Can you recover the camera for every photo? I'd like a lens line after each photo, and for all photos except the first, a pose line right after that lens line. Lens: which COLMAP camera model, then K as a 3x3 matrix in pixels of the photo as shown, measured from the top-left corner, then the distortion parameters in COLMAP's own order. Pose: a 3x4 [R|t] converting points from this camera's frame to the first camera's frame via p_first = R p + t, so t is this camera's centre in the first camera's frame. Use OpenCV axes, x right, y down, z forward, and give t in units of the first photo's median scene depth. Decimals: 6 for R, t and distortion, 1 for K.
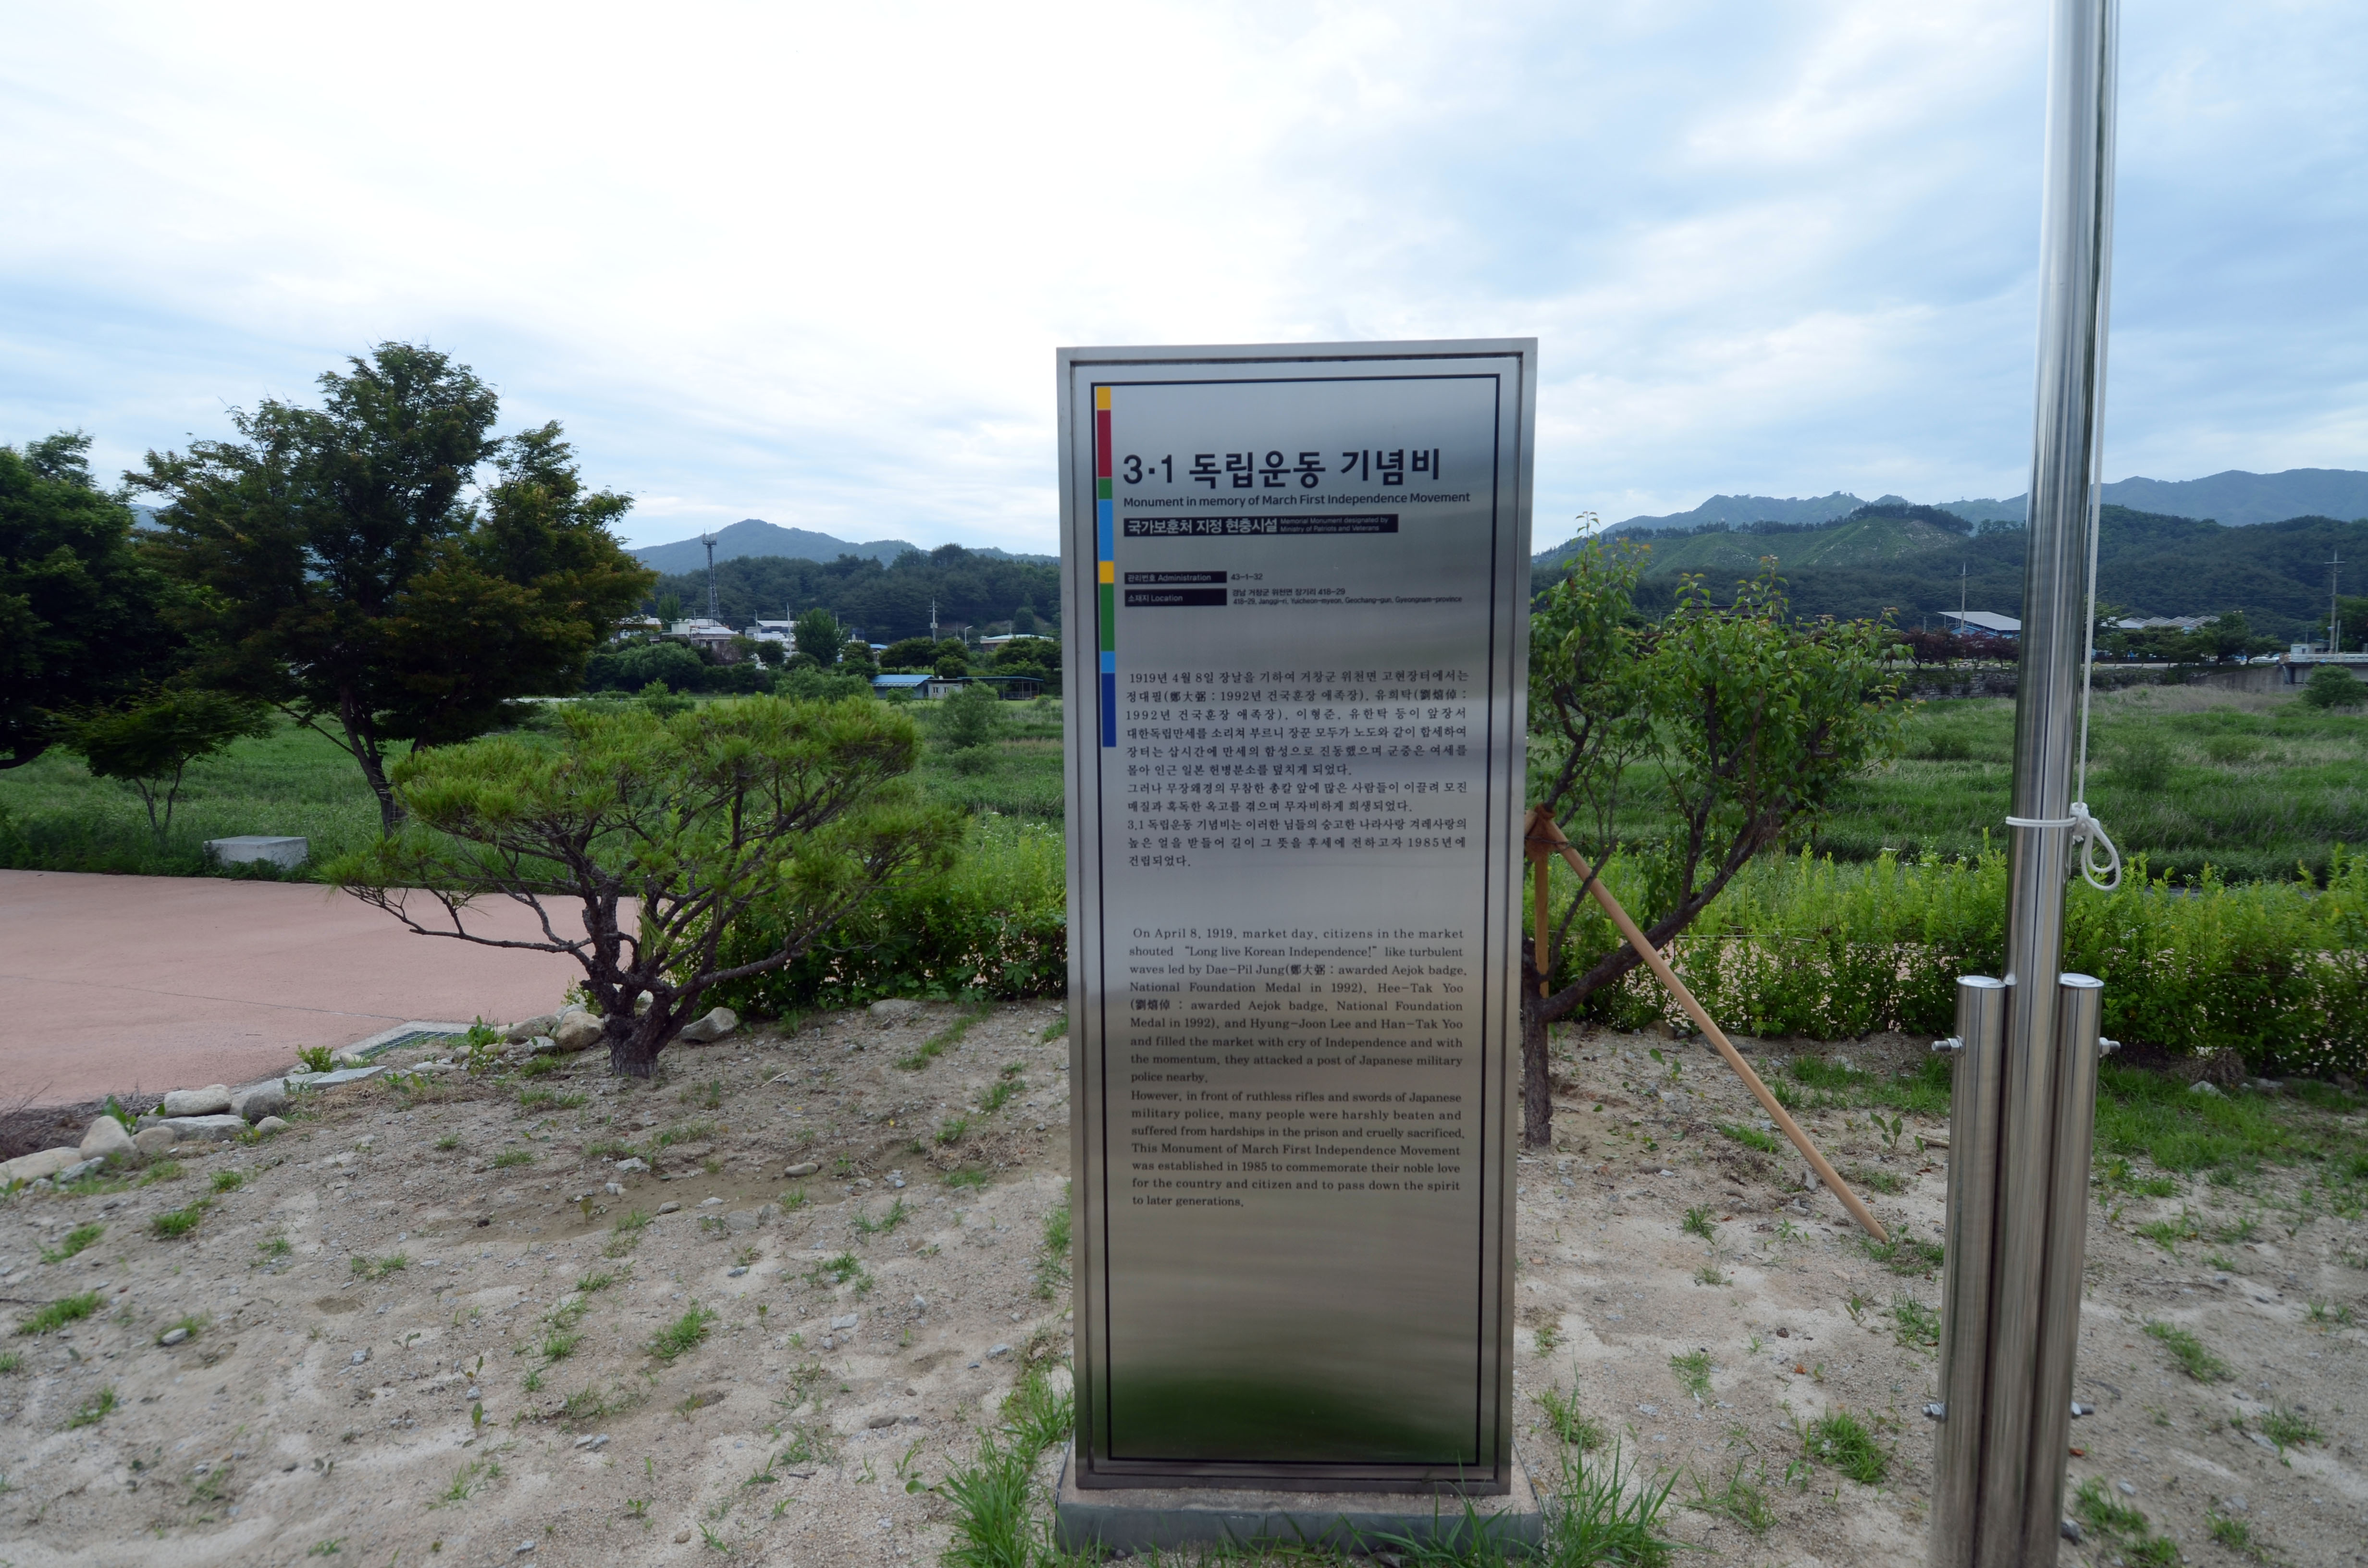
lens RADIAL K [[1225.1, 0, 1184.0], [0, 1225.1, 784.0], [0, 0, 1]] dist [0.054733, -0.056394]
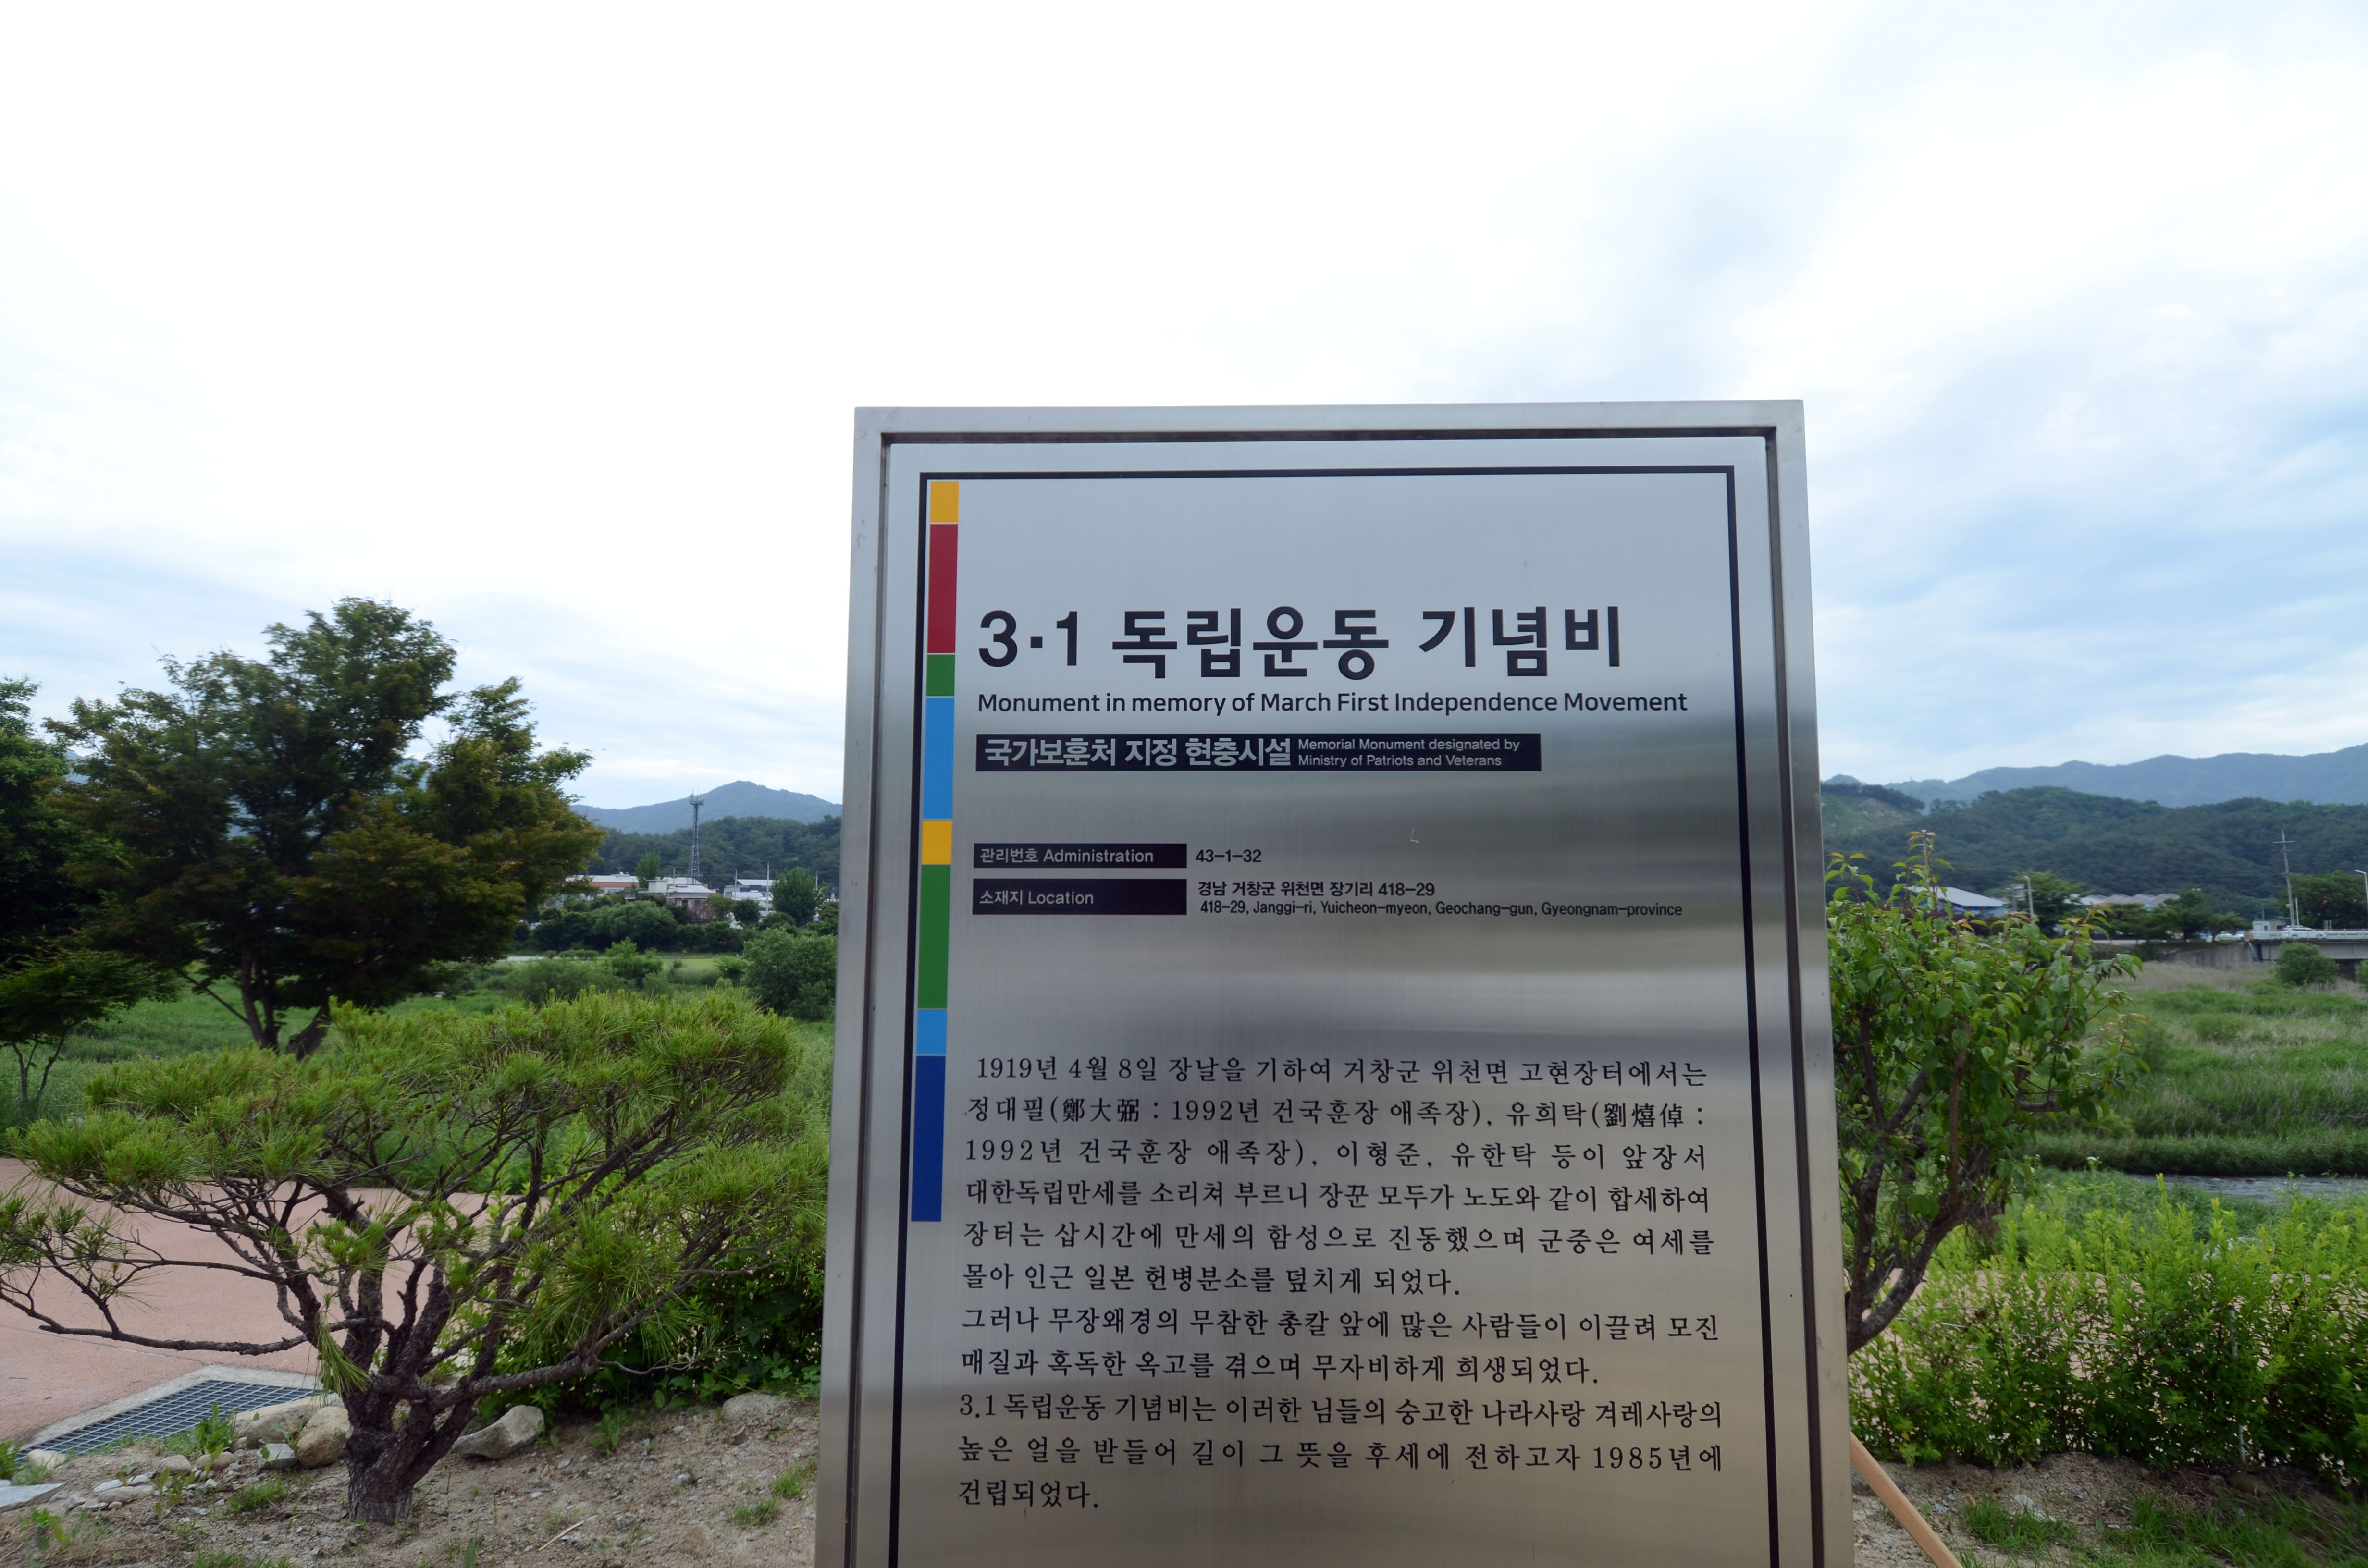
lens RADIAL K [[1214.0, 0, 1184.0], [0, 1214.0, 784.0], [0, 0, 1]] dist [0.047713, -0.054599]
pose [[0.999782, 0.013784, 0.015714, 0.009448], [-0.010135, 0.977152, -0.212300, -0.034793], [-0.018282, 0.212094, 0.977078, 0.193663]]
